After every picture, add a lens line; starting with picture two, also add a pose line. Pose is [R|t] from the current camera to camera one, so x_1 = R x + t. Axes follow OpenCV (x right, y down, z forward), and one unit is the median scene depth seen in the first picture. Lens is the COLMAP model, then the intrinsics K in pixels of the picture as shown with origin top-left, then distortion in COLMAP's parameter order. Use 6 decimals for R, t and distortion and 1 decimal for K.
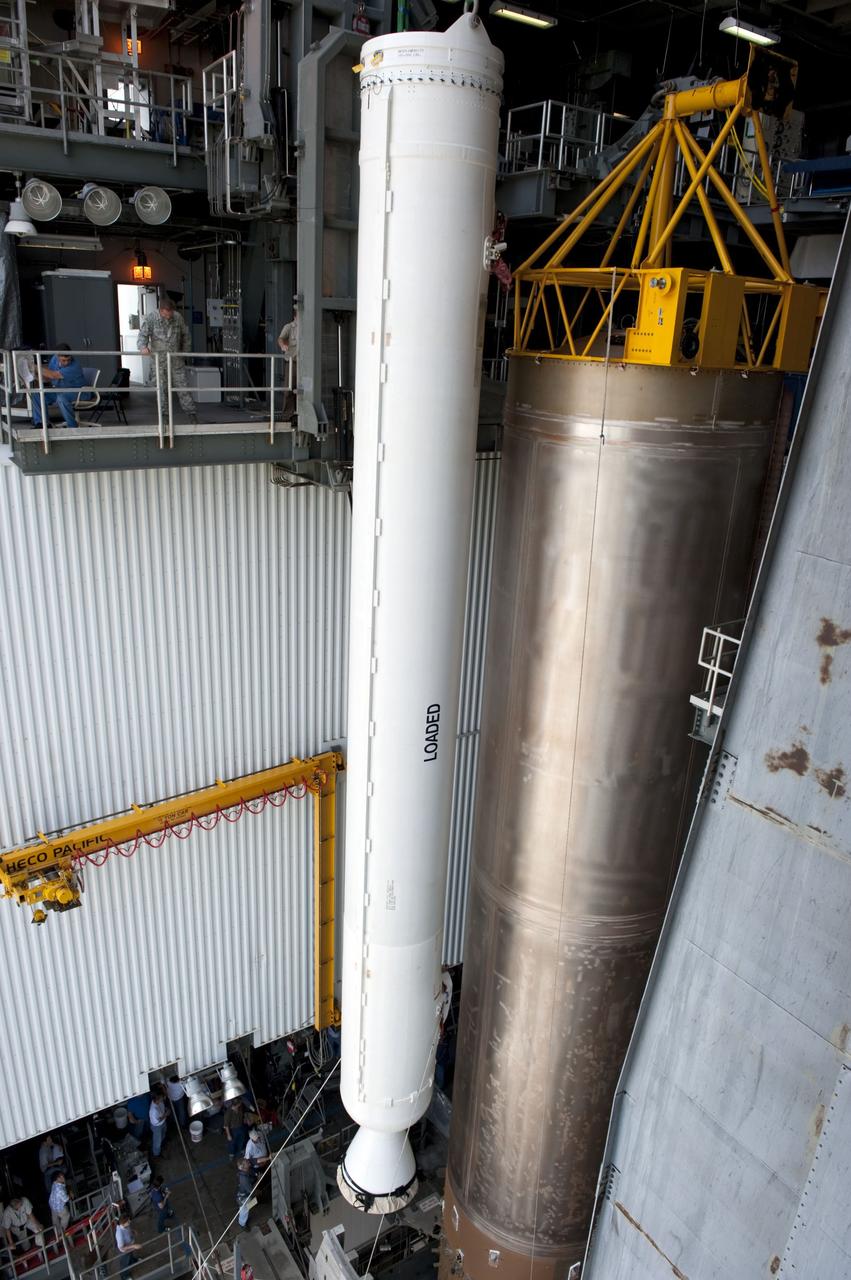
lens RADIAL K [[875.1, 0, 426.4], [0, 875.1, 639.4], [0, 0, 1]] dist [-0.044811, -0.009972]
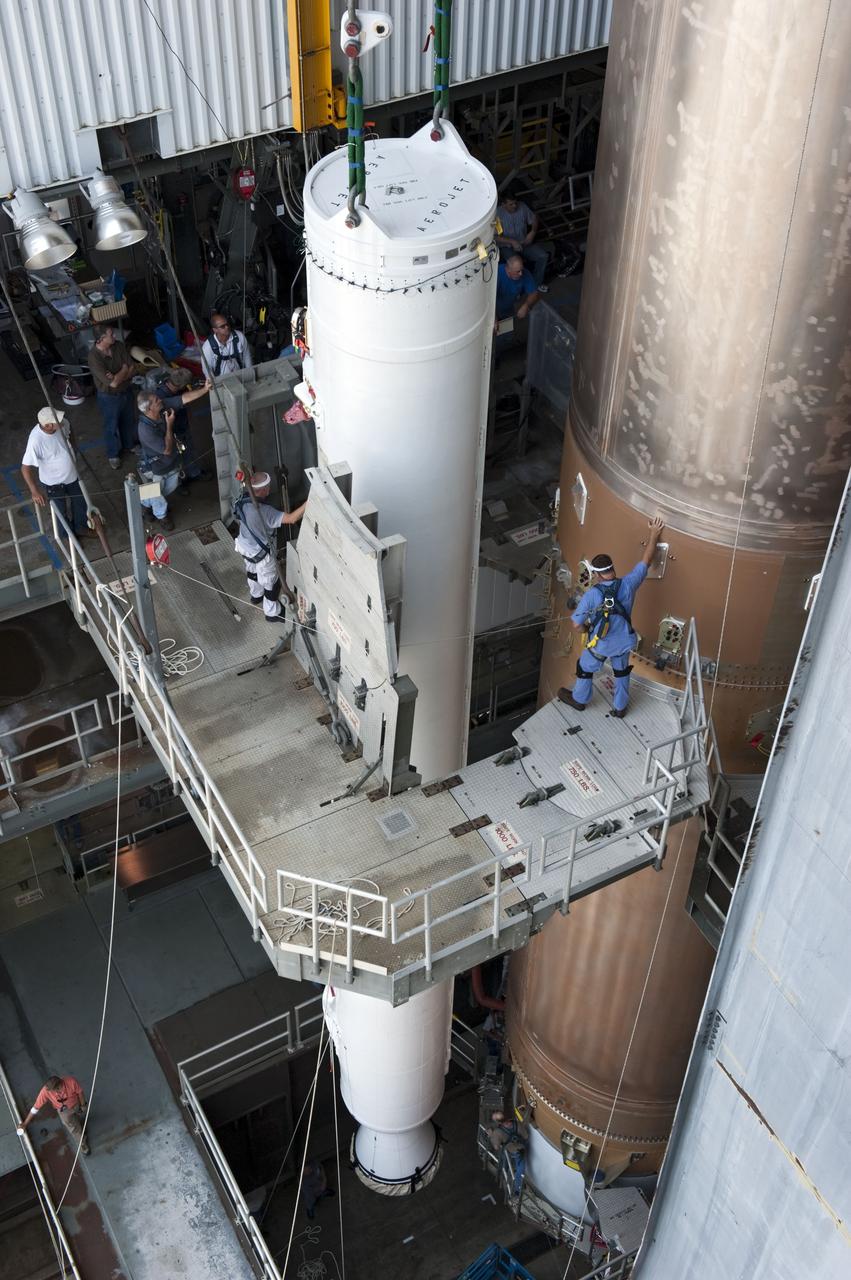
lens RADIAL K [[1582.9, 0, 423.4], [0, 1582.9, 641.0], [0, 0, 1]] dist [0.107909, 0.000000]
pose [[0.996507, 0.036877, -0.074923, 0.016445], [0.000517, 0.894467, 0.447134, 0.369309], [0.083505, -0.445611, 0.891324, 0.152203]]
